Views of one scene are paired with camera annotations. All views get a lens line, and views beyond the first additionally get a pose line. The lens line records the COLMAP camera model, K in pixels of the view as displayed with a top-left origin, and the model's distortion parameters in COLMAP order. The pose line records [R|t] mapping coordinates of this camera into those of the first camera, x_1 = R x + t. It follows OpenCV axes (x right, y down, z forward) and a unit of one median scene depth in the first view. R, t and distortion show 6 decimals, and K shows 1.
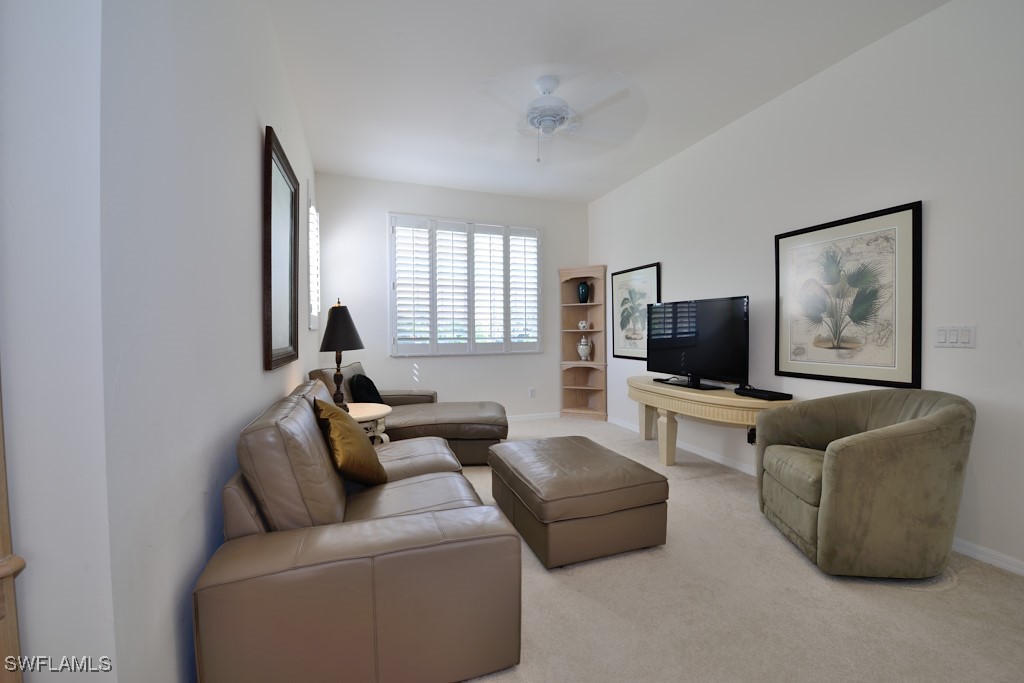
lens RADIAL K [[465.9, 0, 512.0], [0, 465.9, 341.5], [0, 0, 1]] dist [0.000237, 0.000008]
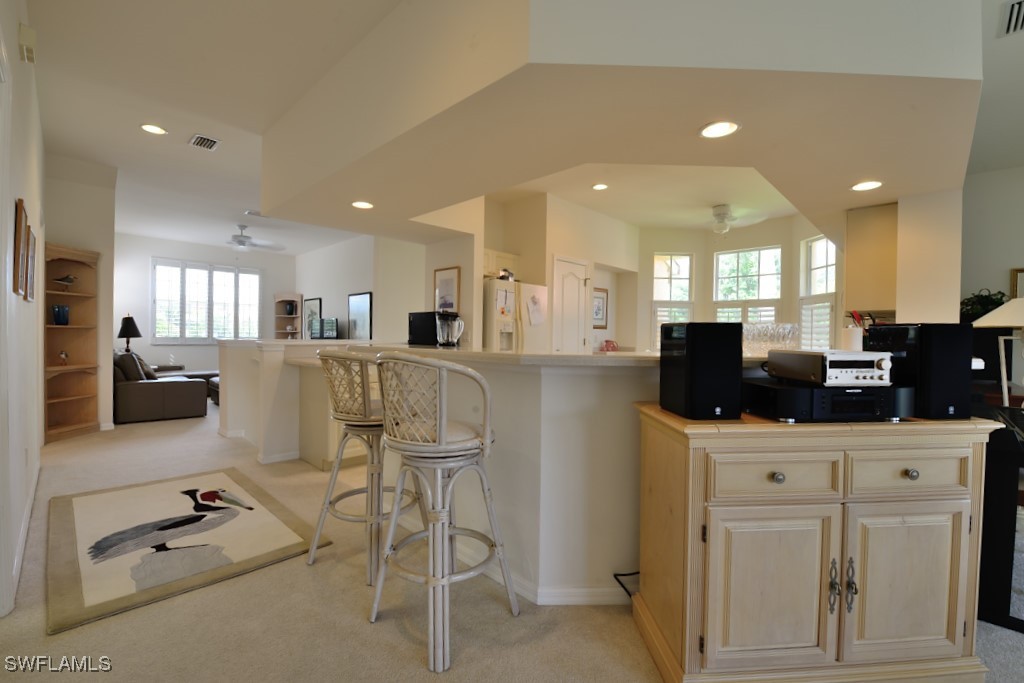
lens RADIAL K [[465.9, 0, 512.0], [0, 465.9, 341.5], [0, 0, 1]] dist [0.000237, 0.000008]
pose [[0.902322, 0.014523, 0.430817, 0.171993], [-0.011476, 0.999887, -0.009671, 0.021864], [-0.430909, 0.003782, 0.902387, -0.984050]]
